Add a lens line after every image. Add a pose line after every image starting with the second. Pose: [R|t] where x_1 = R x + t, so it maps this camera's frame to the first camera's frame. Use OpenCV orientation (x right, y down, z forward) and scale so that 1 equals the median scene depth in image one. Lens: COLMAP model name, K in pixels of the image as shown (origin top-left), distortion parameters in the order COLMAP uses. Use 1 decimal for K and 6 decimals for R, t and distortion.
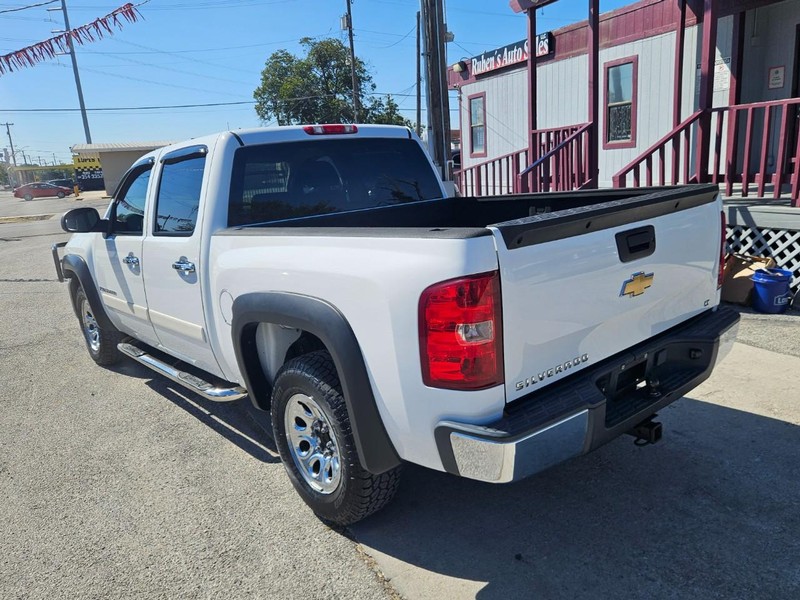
lens RADIAL K [[615.0, 0, 382.8], [0, 615.0, 312.9], [0, 0, 1]] dist [0.026523, -0.006831]
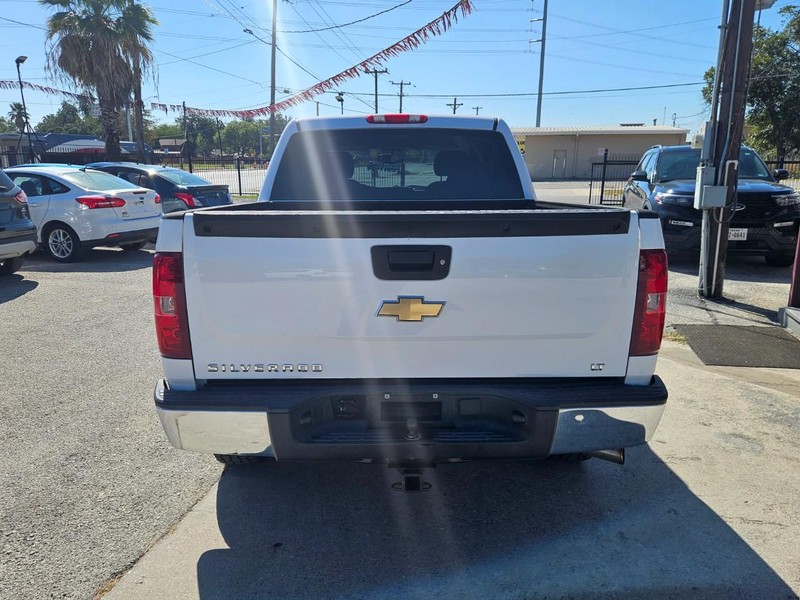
lens RADIAL K [[615.0, 0, 382.8], [0, 615.0, 312.9], [0, 0, 1]] dist [0.026523, -0.006831]
pose [[0.766007, 0.225149, -0.602114, 0.648365], [-0.209321, 0.972971, 0.097526, -0.084303], [0.607798, 0.051330, 0.792431, 0.200998]]
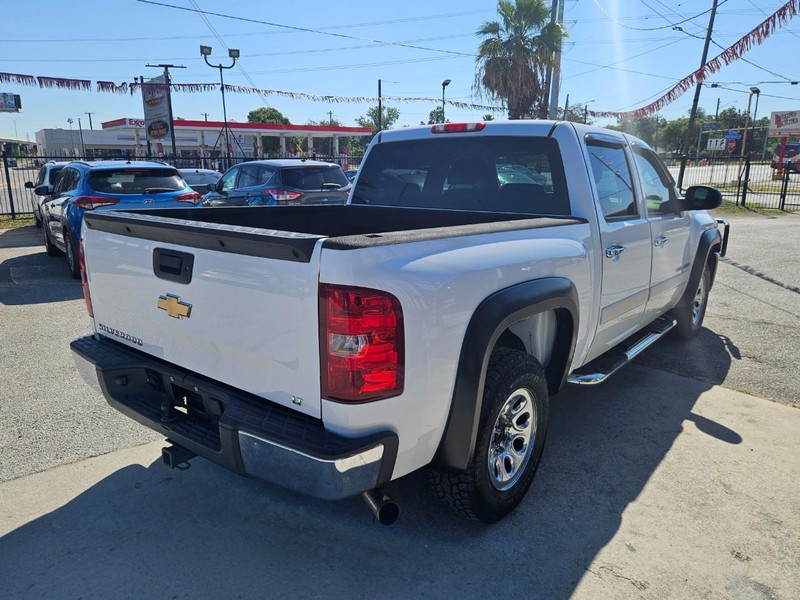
lens RADIAL K [[554.1, 0, 350.1], [0, 554.1, 300.0], [0, 0, 1]] dist [0.027252, -0.003232]
pose [[0.183401, 0.309092, -0.933181, 0.925696], [-0.248894, 0.932952, 0.260101, -0.256884], [0.951008, 0.184560, 0.248036, 0.744485]]
